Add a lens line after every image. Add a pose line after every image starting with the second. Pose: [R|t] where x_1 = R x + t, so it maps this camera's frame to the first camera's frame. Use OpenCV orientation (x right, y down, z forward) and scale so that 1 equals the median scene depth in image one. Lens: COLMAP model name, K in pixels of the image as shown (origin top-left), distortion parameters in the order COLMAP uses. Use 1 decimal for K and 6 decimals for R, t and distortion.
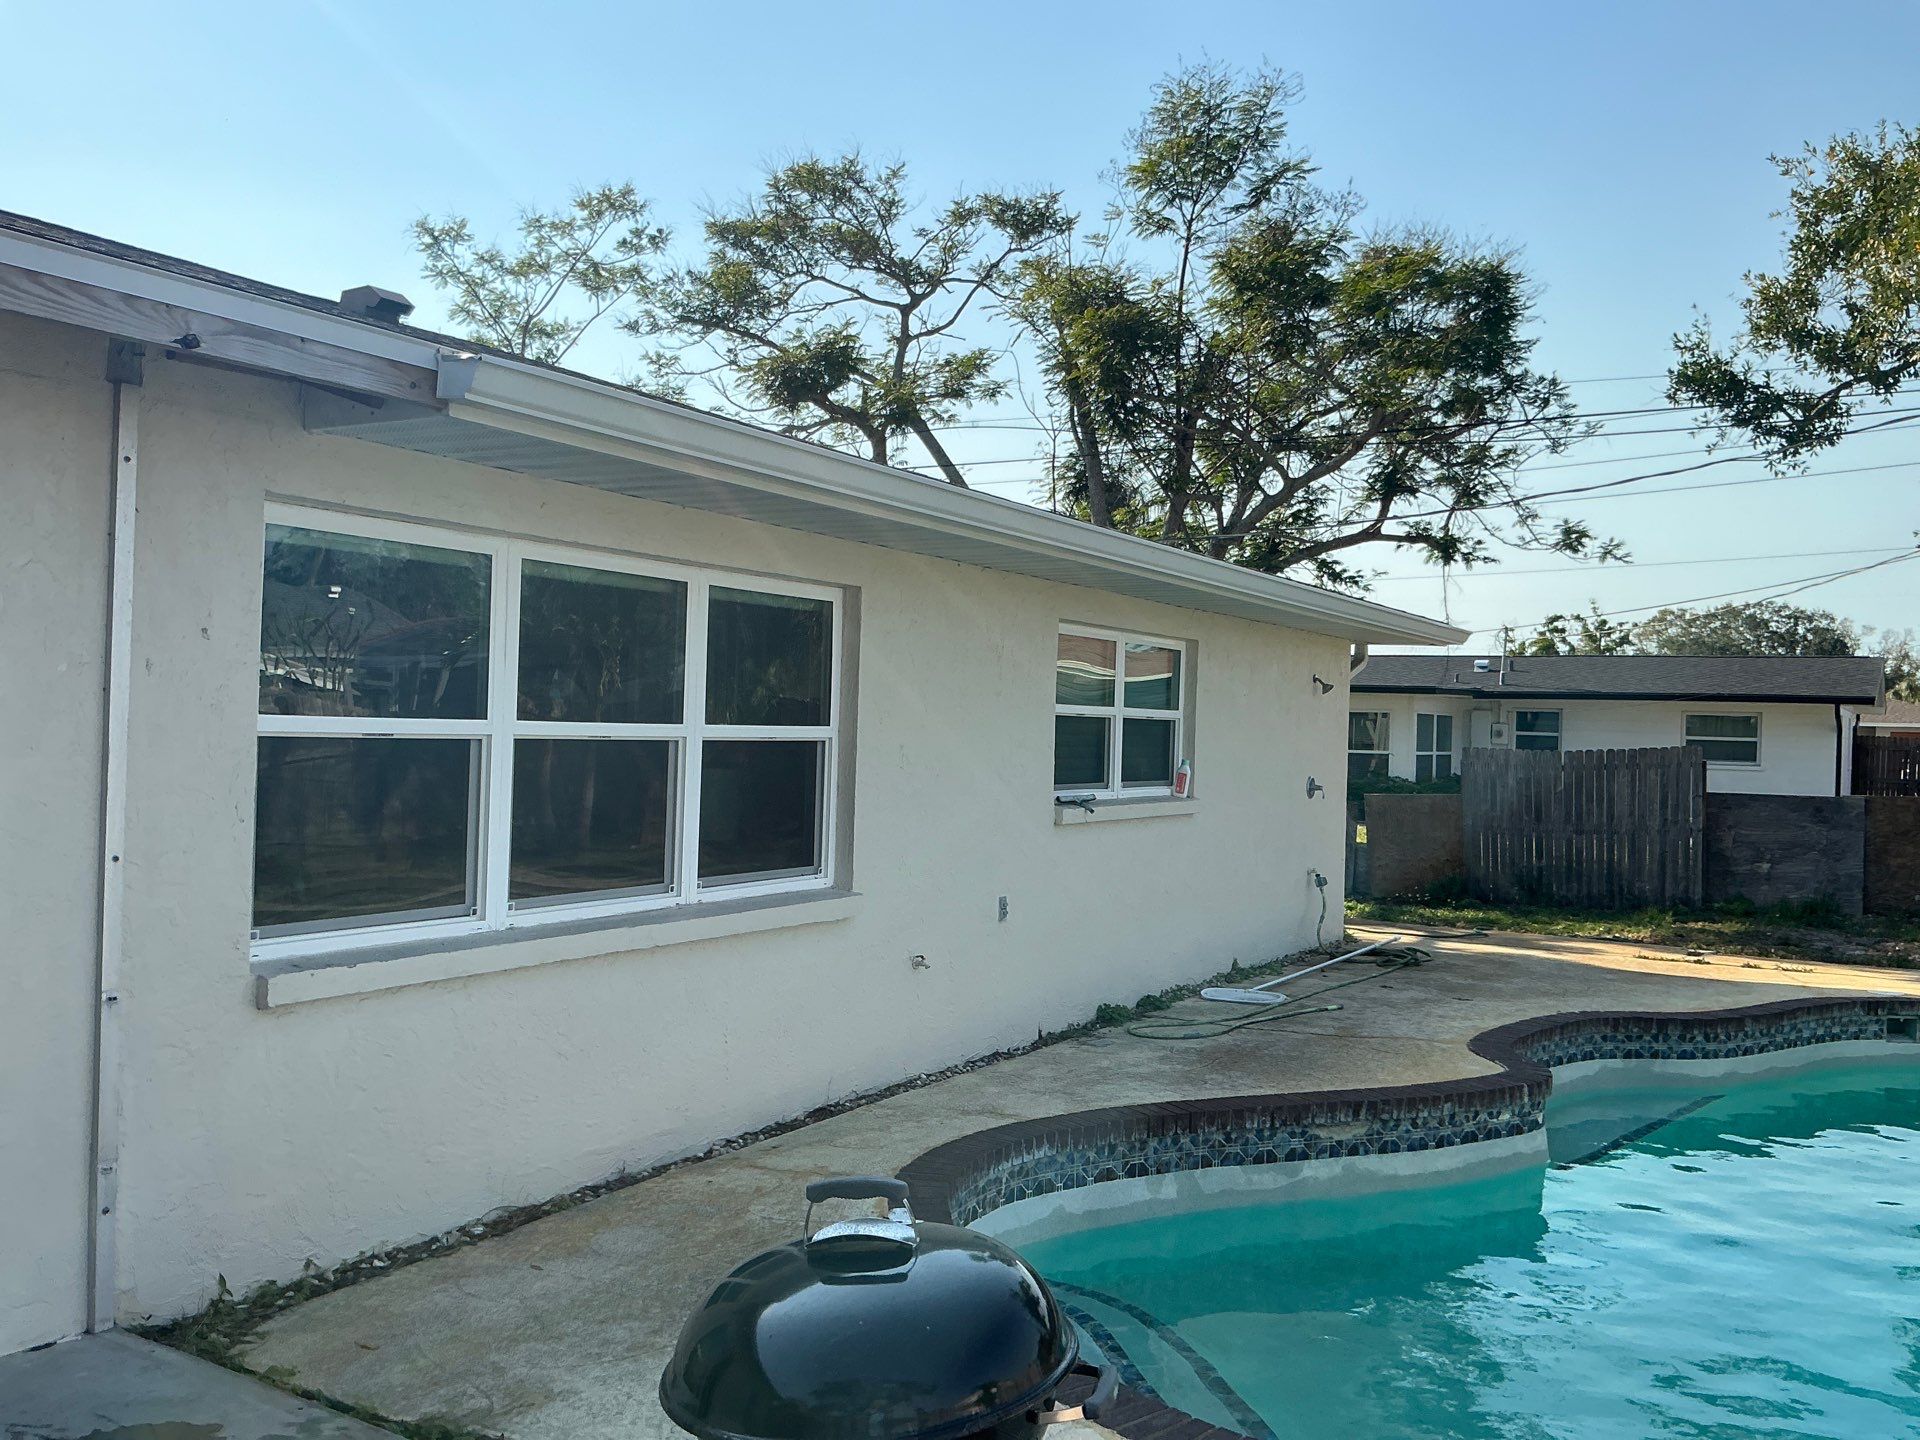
lens RADIAL K [[1604.0, 0, 956.7], [0, 1604.0, 709.6], [0, 0, 1]] dist [0.025623, -0.044463]
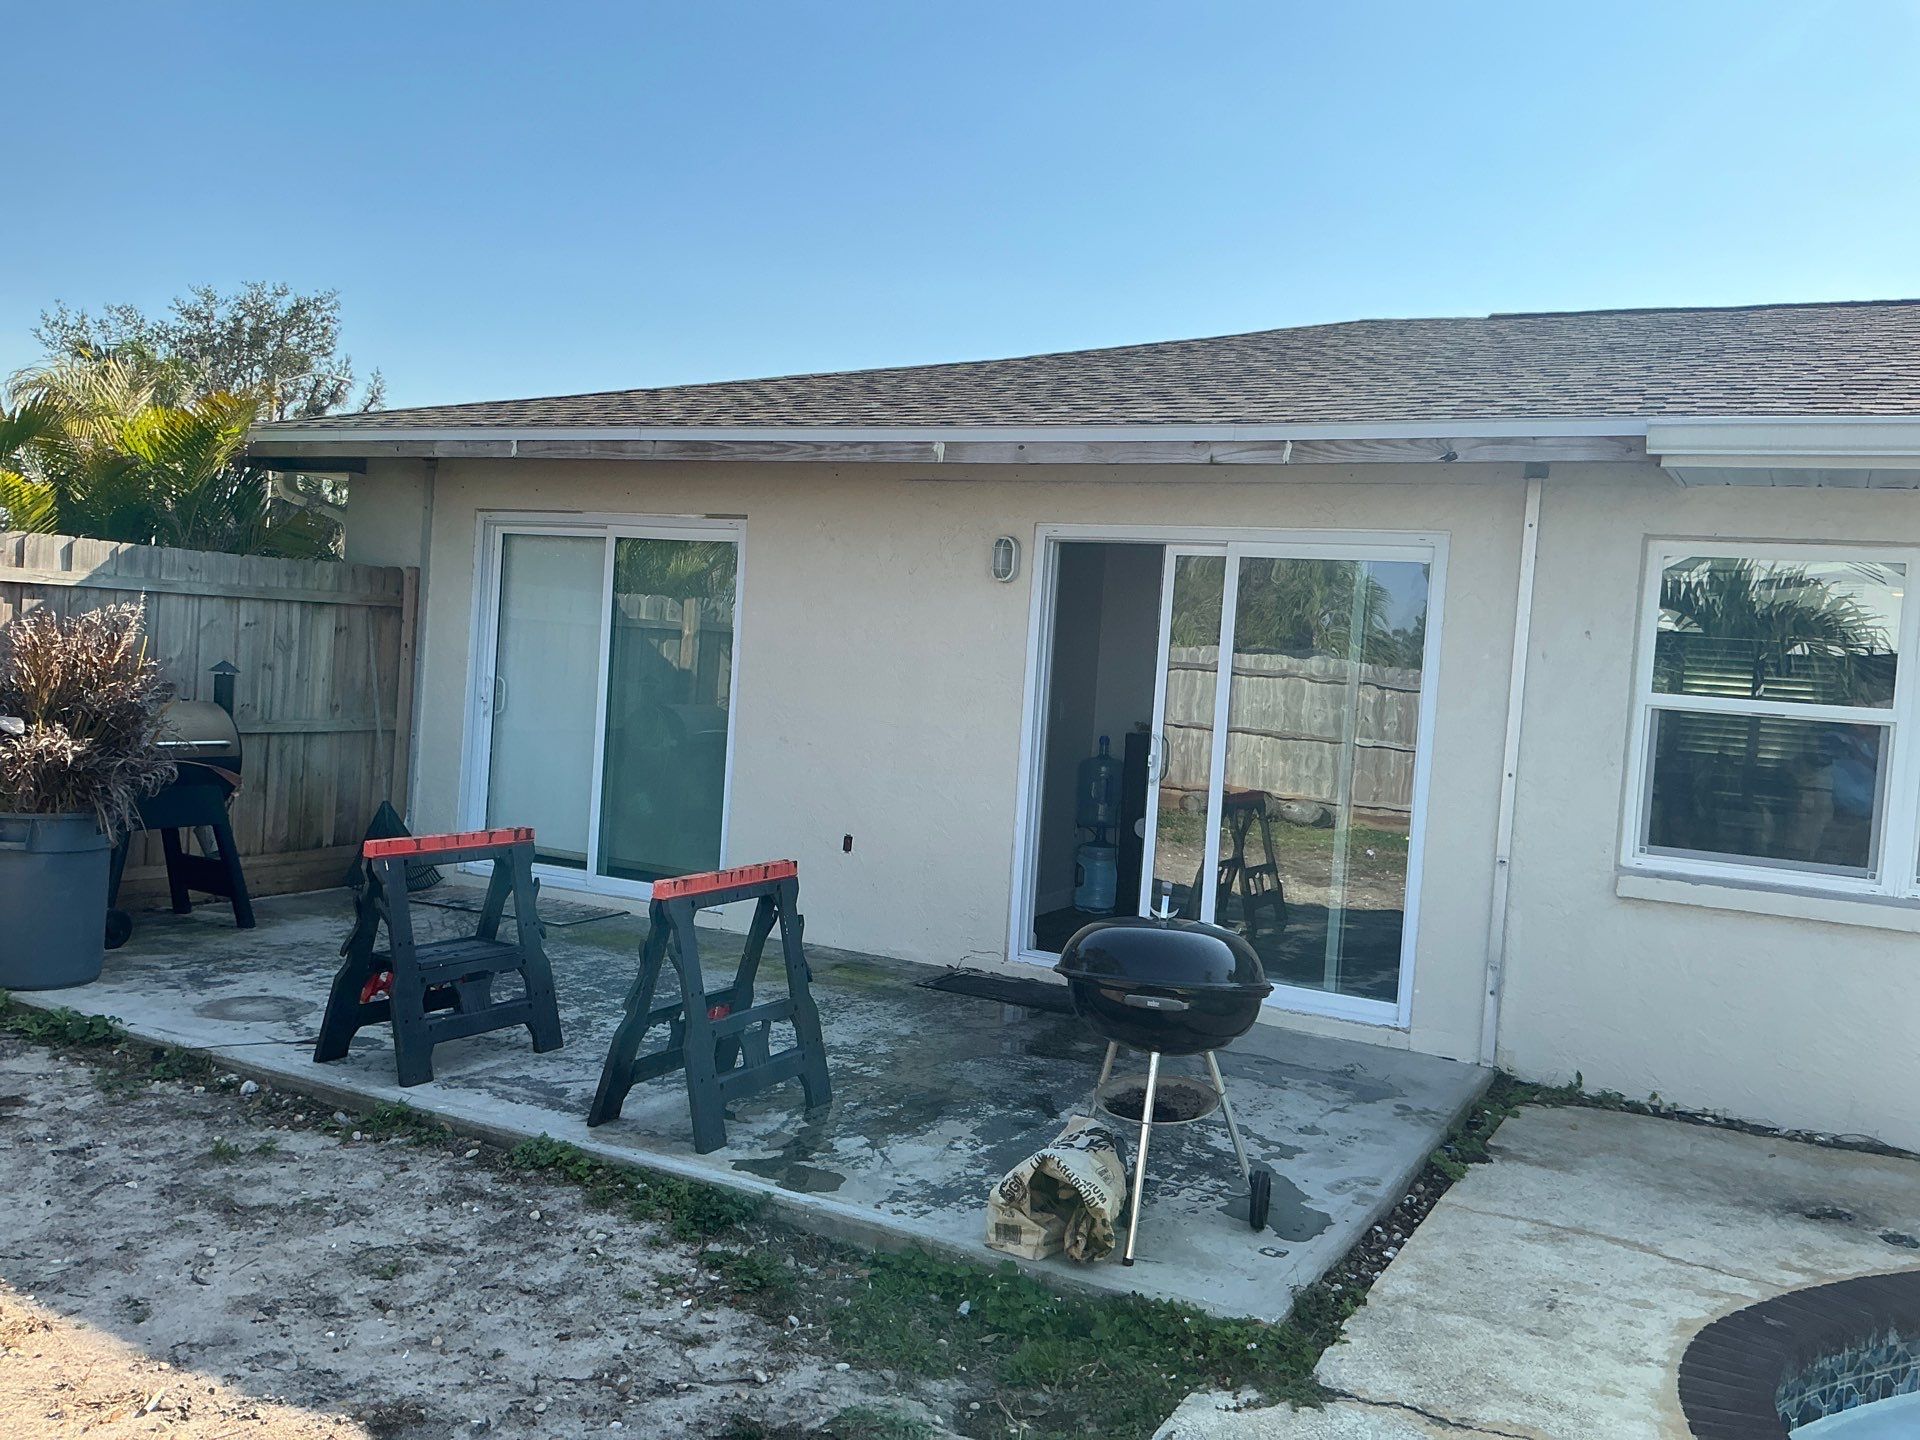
lens RADIAL K [[1604.0, 0, 964.4], [0, 1604.0, 718.6], [0, 0, 1]] dist [0.025623, -0.044463]
pose [[0.041458, 0.011220, -0.999077, 0.189222], [-0.058903, 0.998225, 0.008766, 0.009703], [0.997402, 0.058485, 0.042046, 0.069312]]
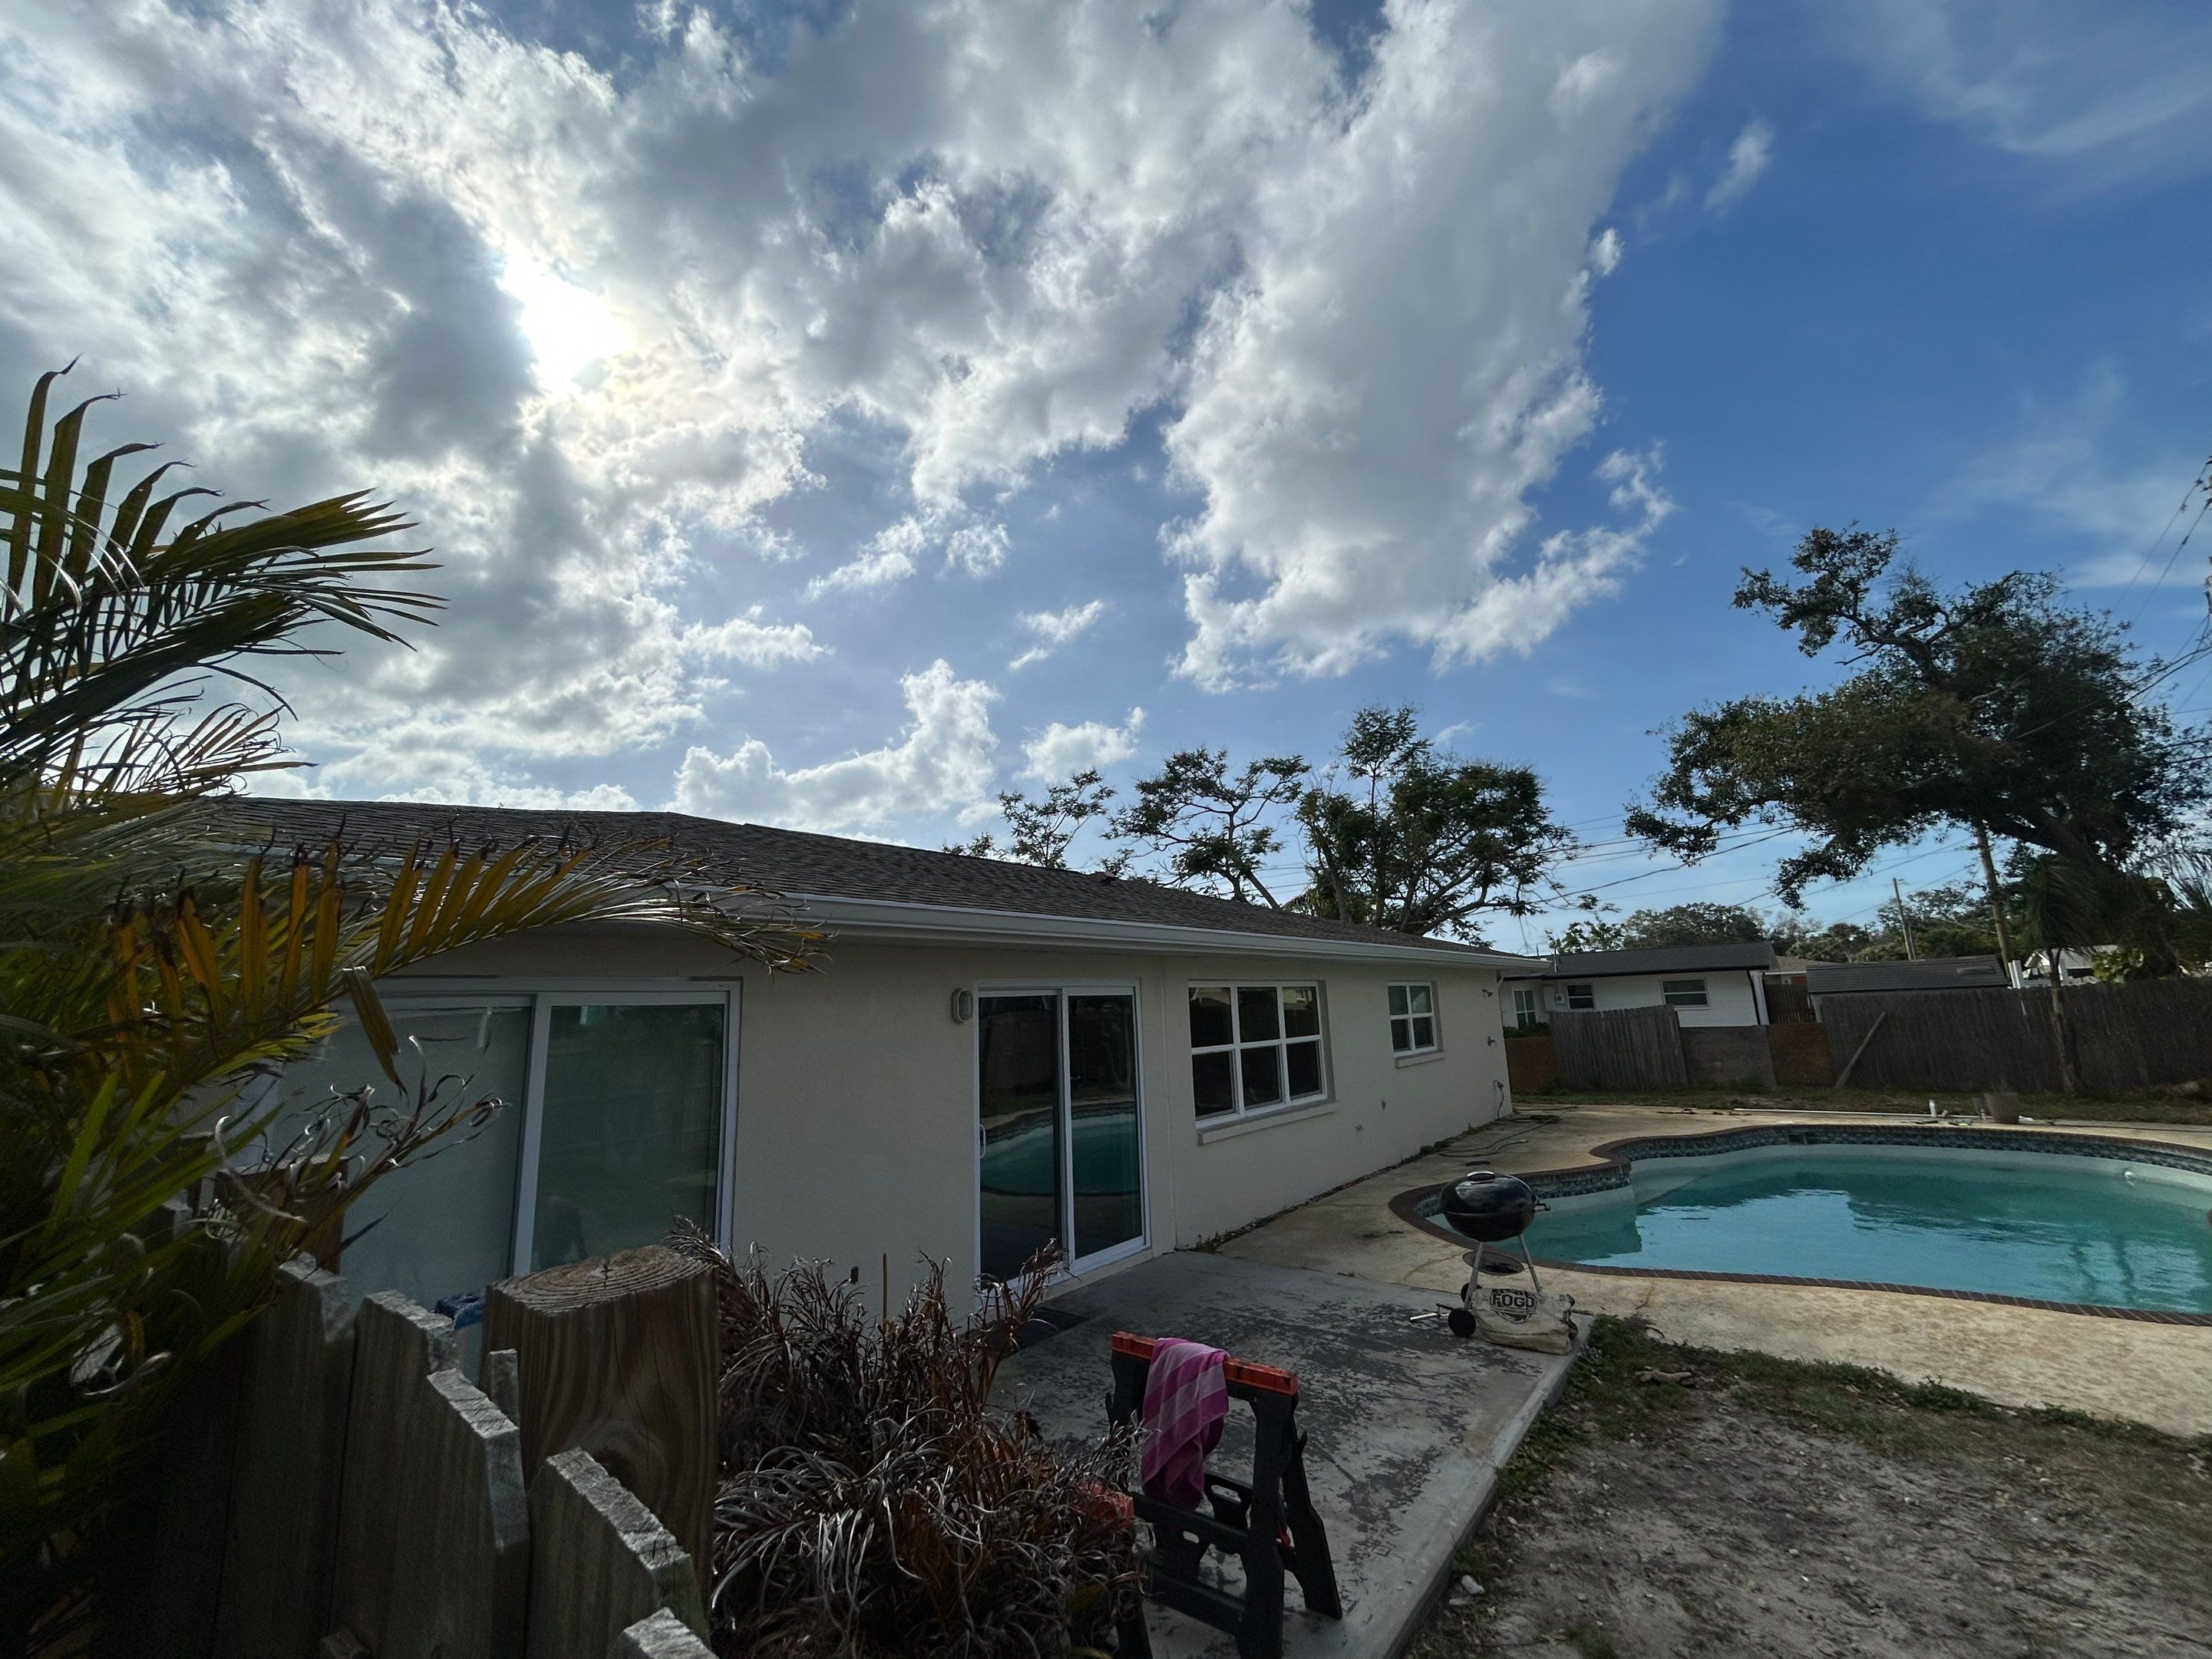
lens RADIAL K [[905.0, 0, 1108.9], [0, 905.0, 823.5], [0, 0, 1]] dist [0.002374, 0.000017]
pose [[0.990583, -0.090148, -0.103051, -0.072713], [0.068610, 0.978167, -0.196168, -0.018492], [0.118485, 0.187251, 0.975140, -0.169448]]
